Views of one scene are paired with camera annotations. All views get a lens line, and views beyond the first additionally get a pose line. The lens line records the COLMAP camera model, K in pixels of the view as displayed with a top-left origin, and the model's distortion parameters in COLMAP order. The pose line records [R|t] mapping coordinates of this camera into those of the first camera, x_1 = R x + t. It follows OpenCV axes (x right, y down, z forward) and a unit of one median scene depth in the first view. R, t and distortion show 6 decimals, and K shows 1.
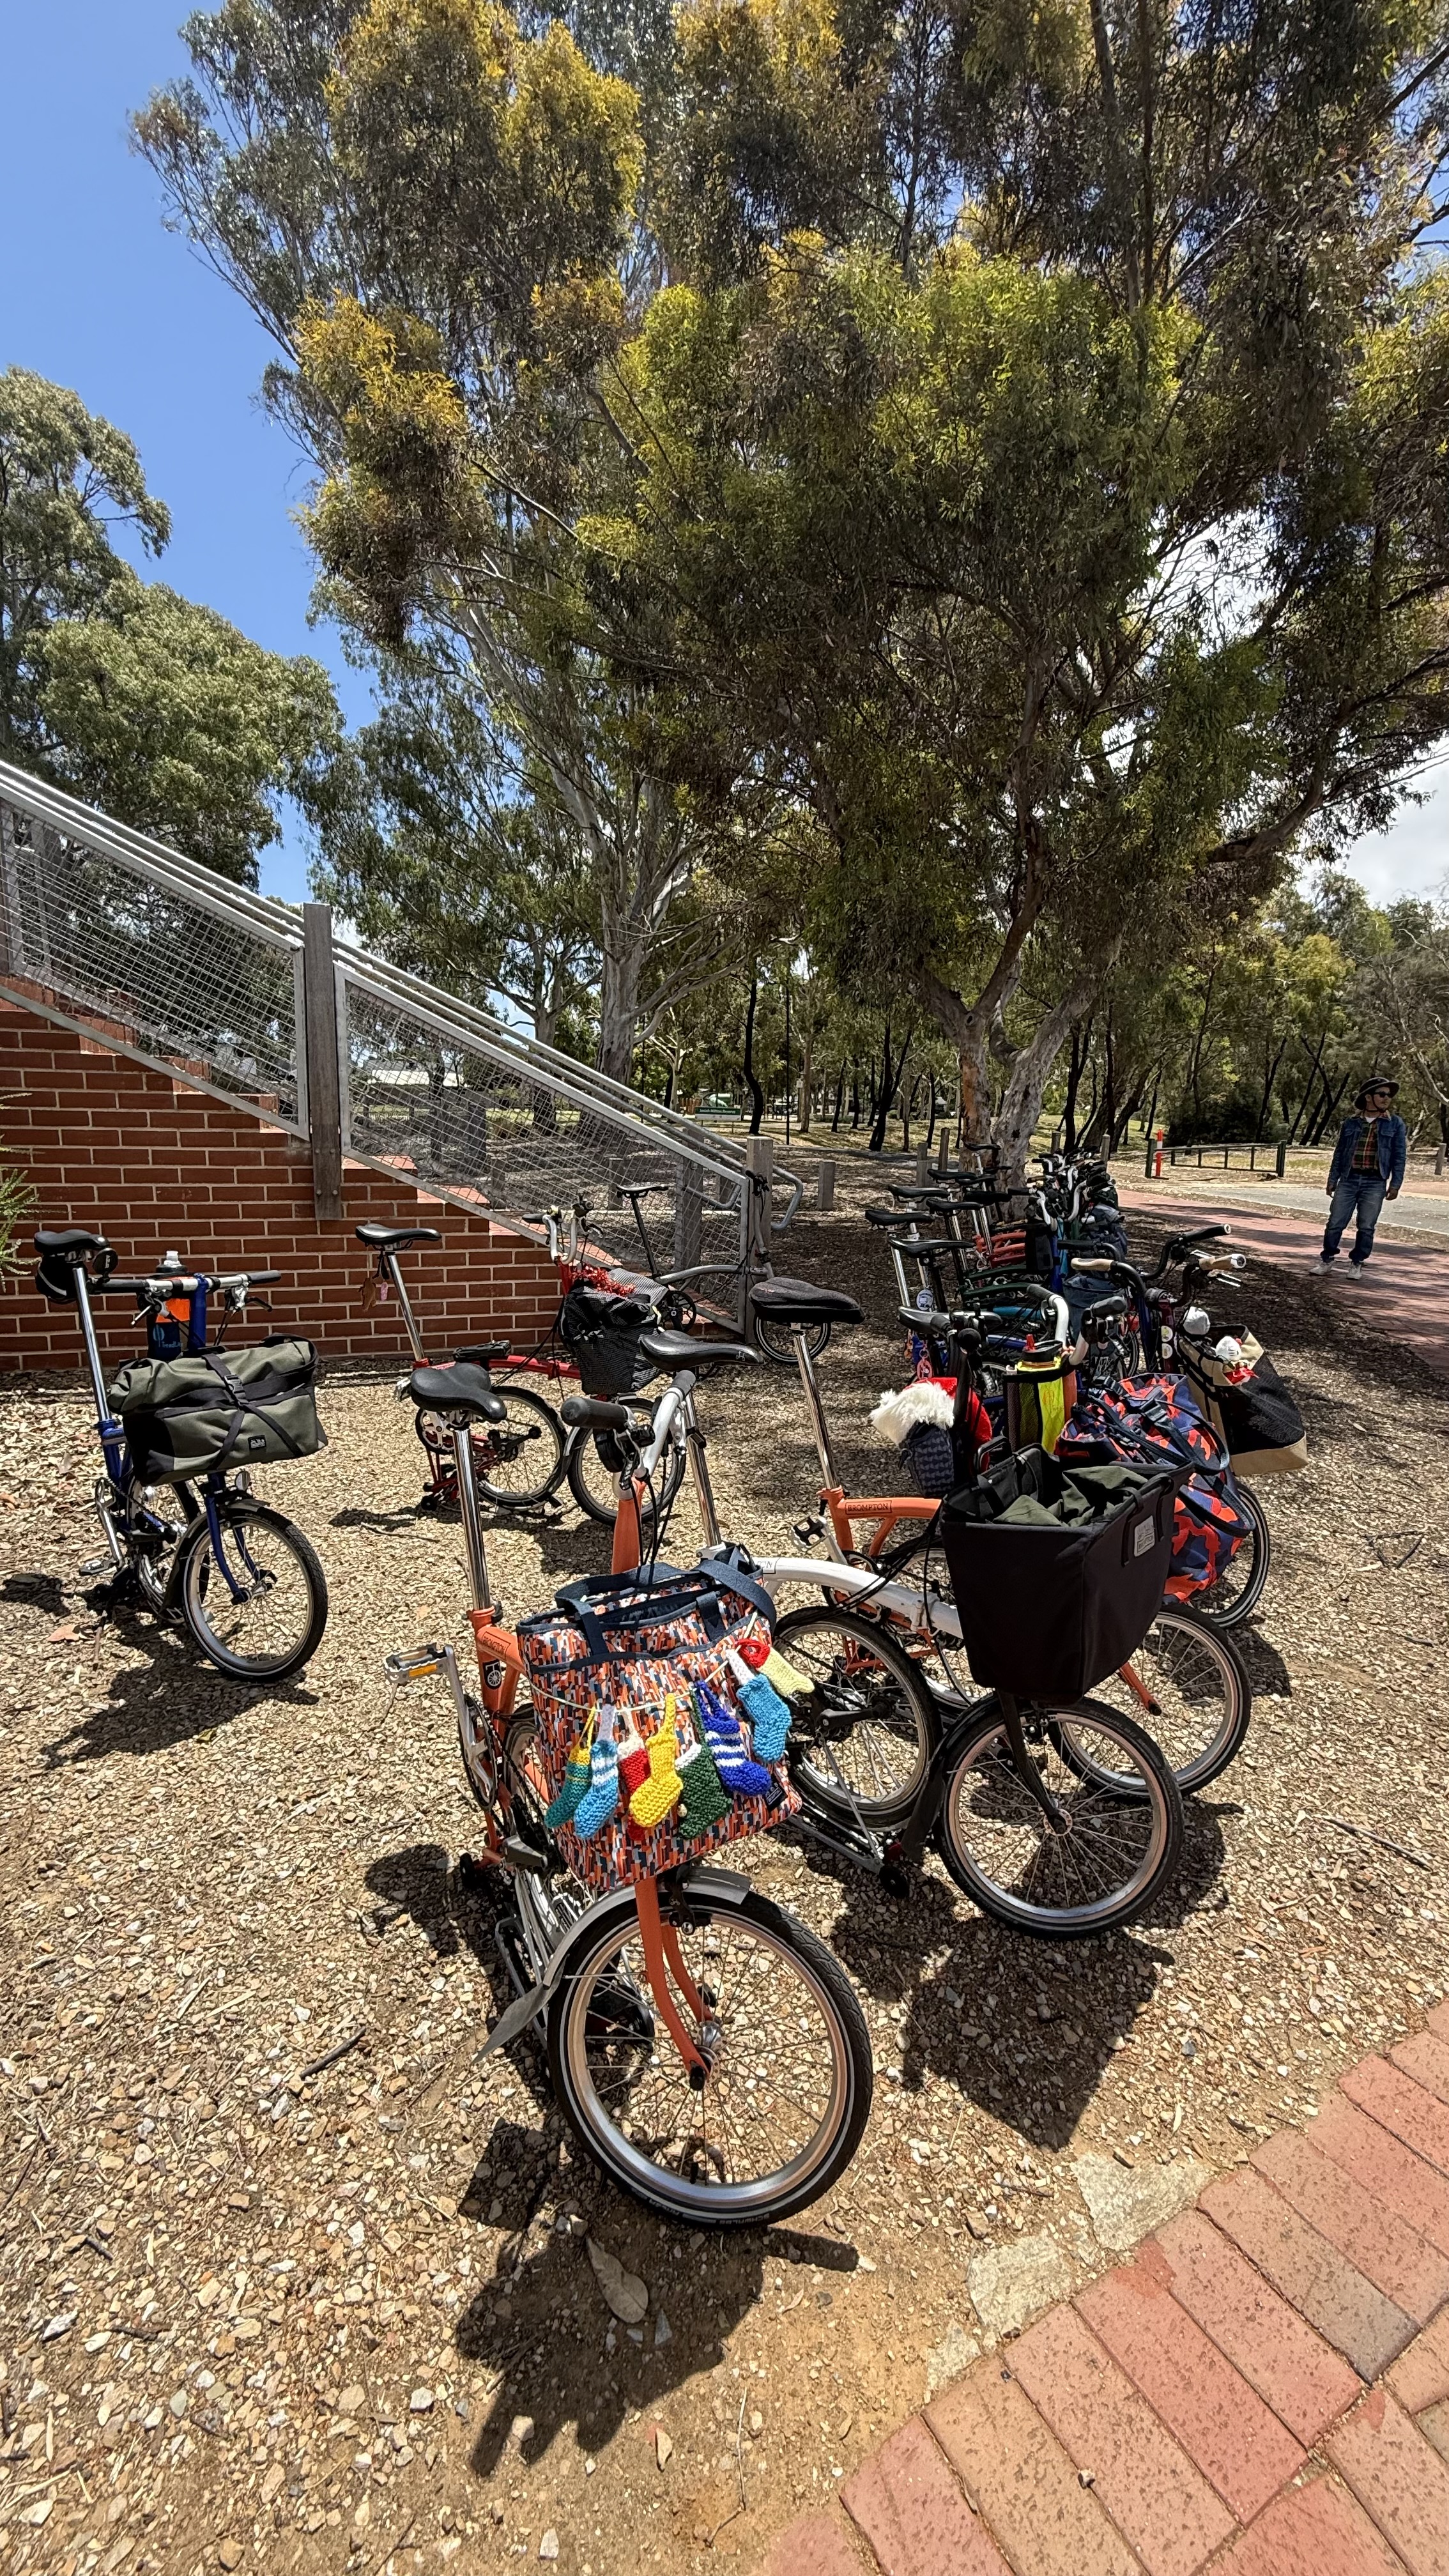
lens RADIAL K [[1034.7, 0, 716.1], [0, 1034.7, 1278.0], [0, 0, 1]] dist [-0.004033, 0.000281]
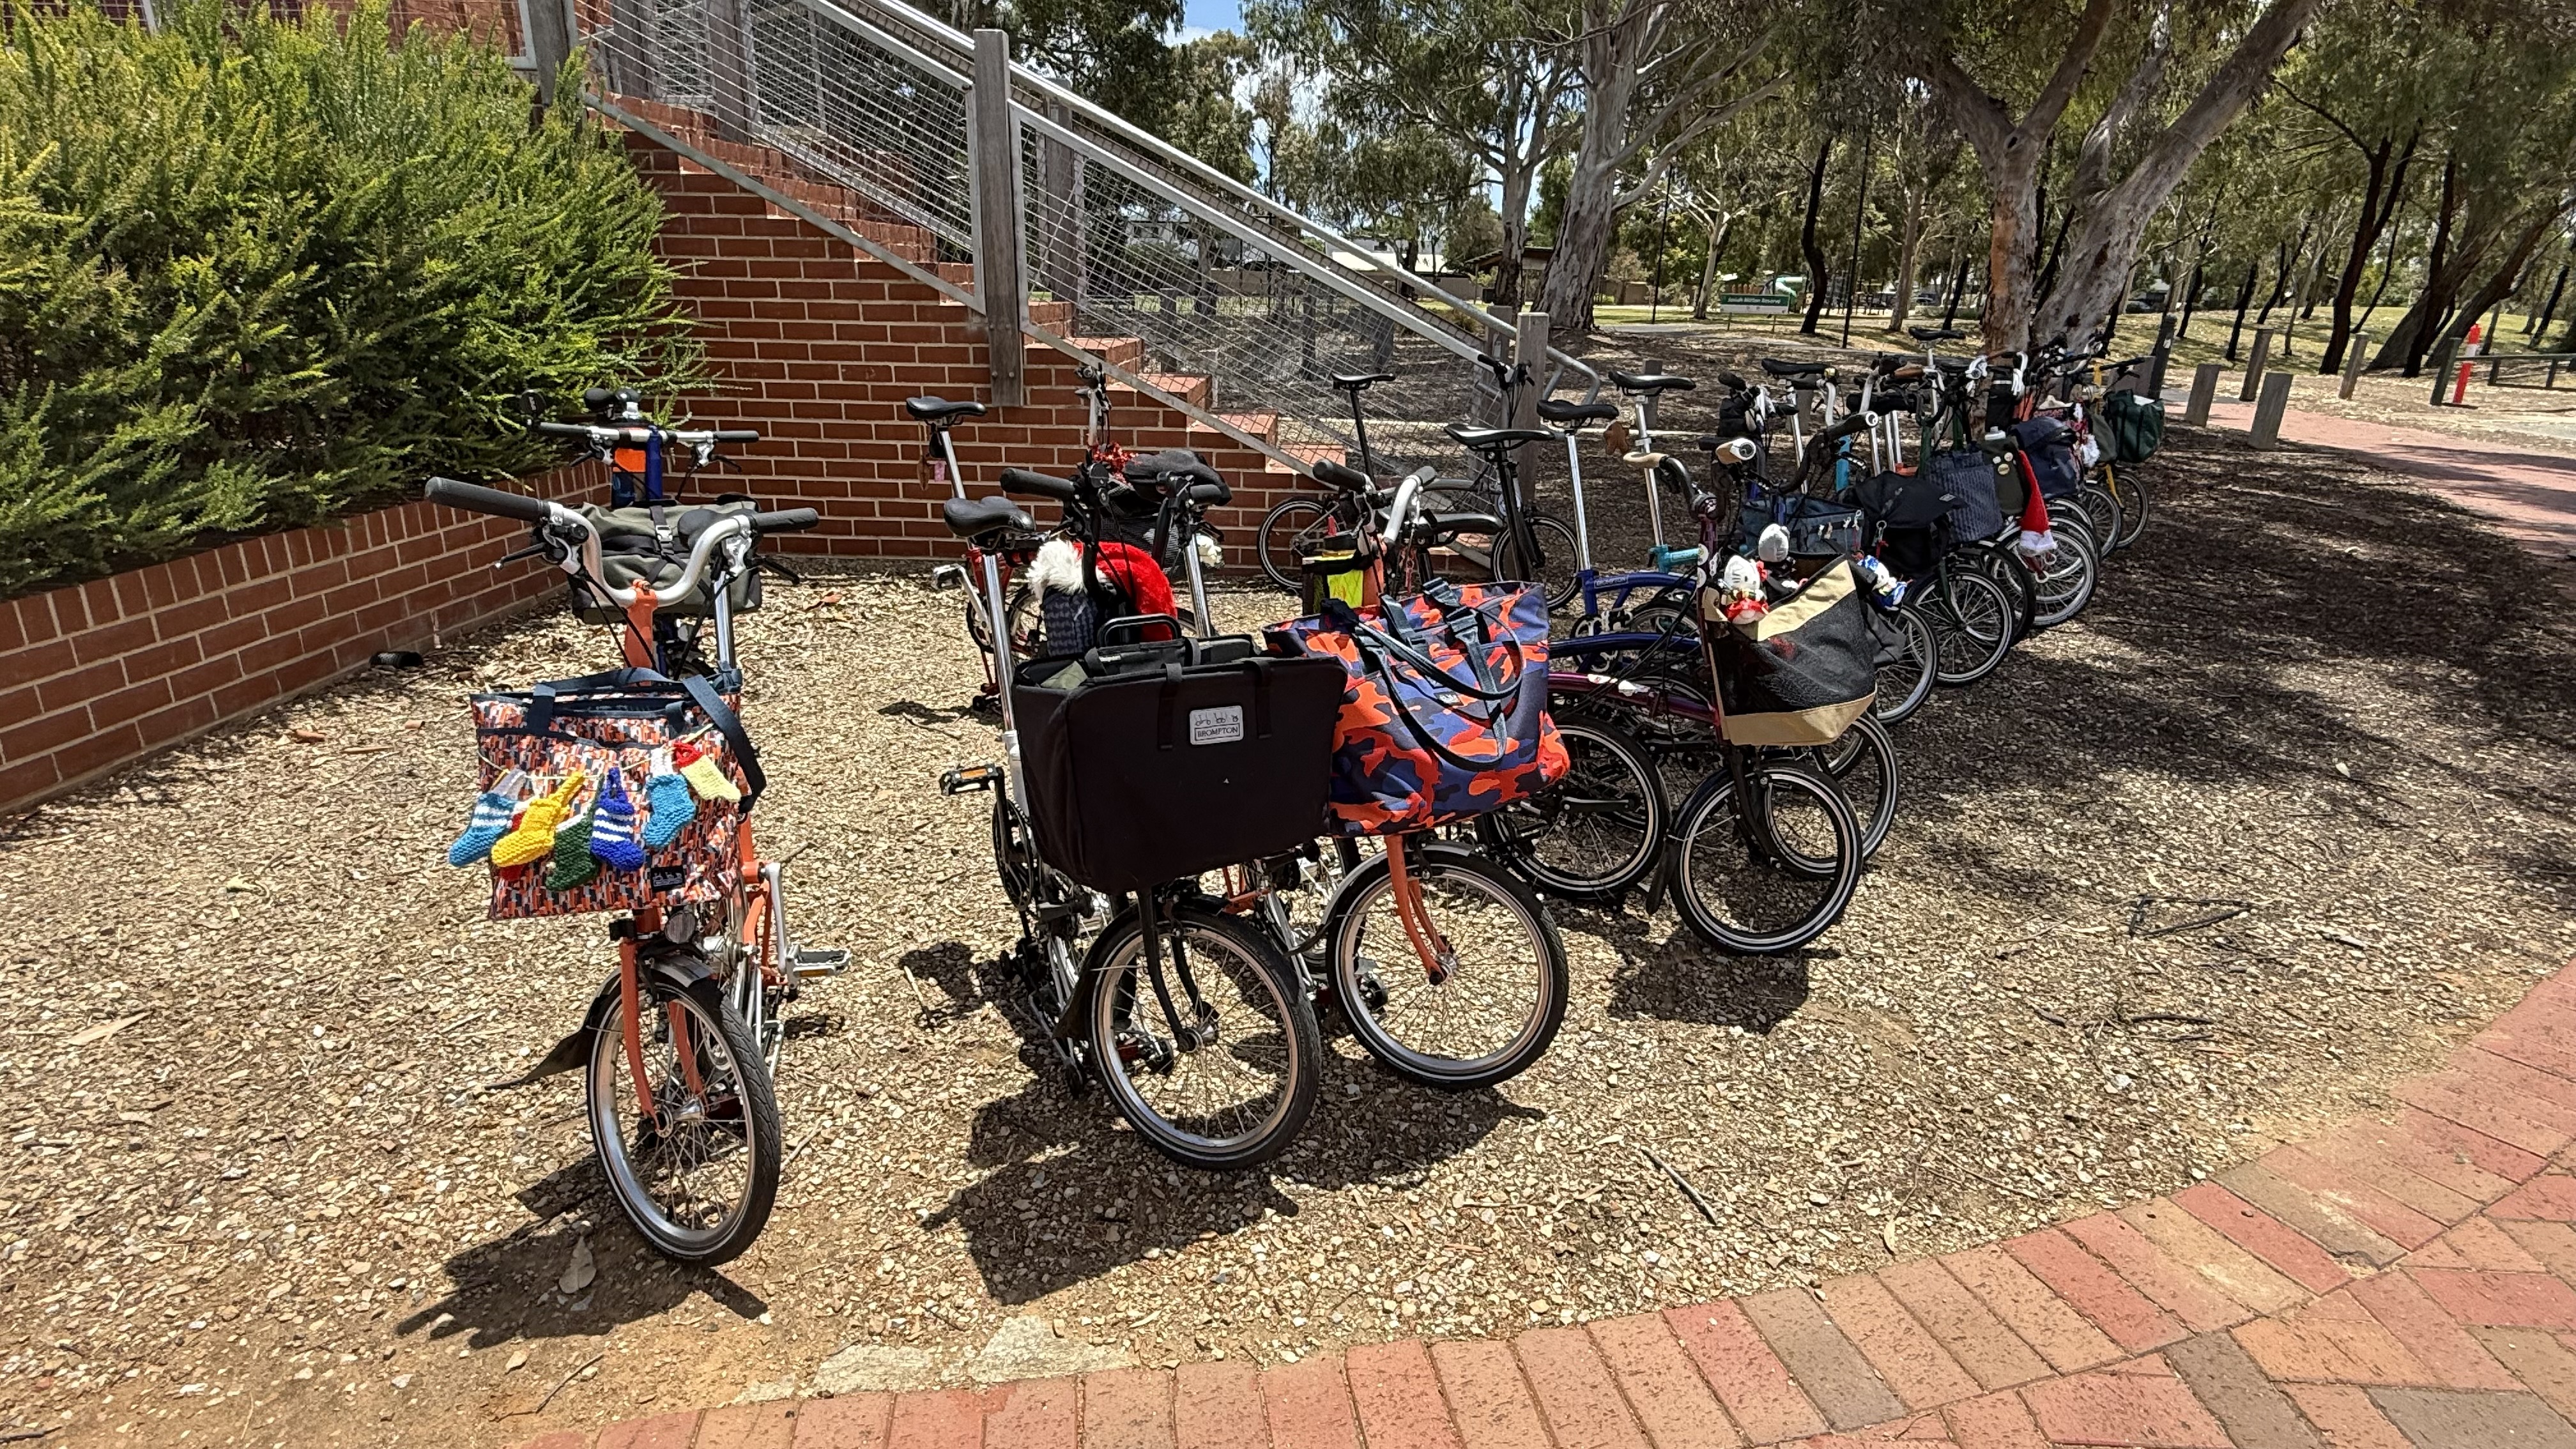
lens RADIAL K [[1315.8, 0, 1294.2], [0, 1315.8, 733.7], [0, 0, 1]] dist [-0.000515, -0.001165]
pose [[0.927667, 0.111046, -0.356516, 0.584902], [-0.055756, 0.985247, 0.161802, 0.049966], [0.369223, -0.130220, 0.920172, 0.005681]]
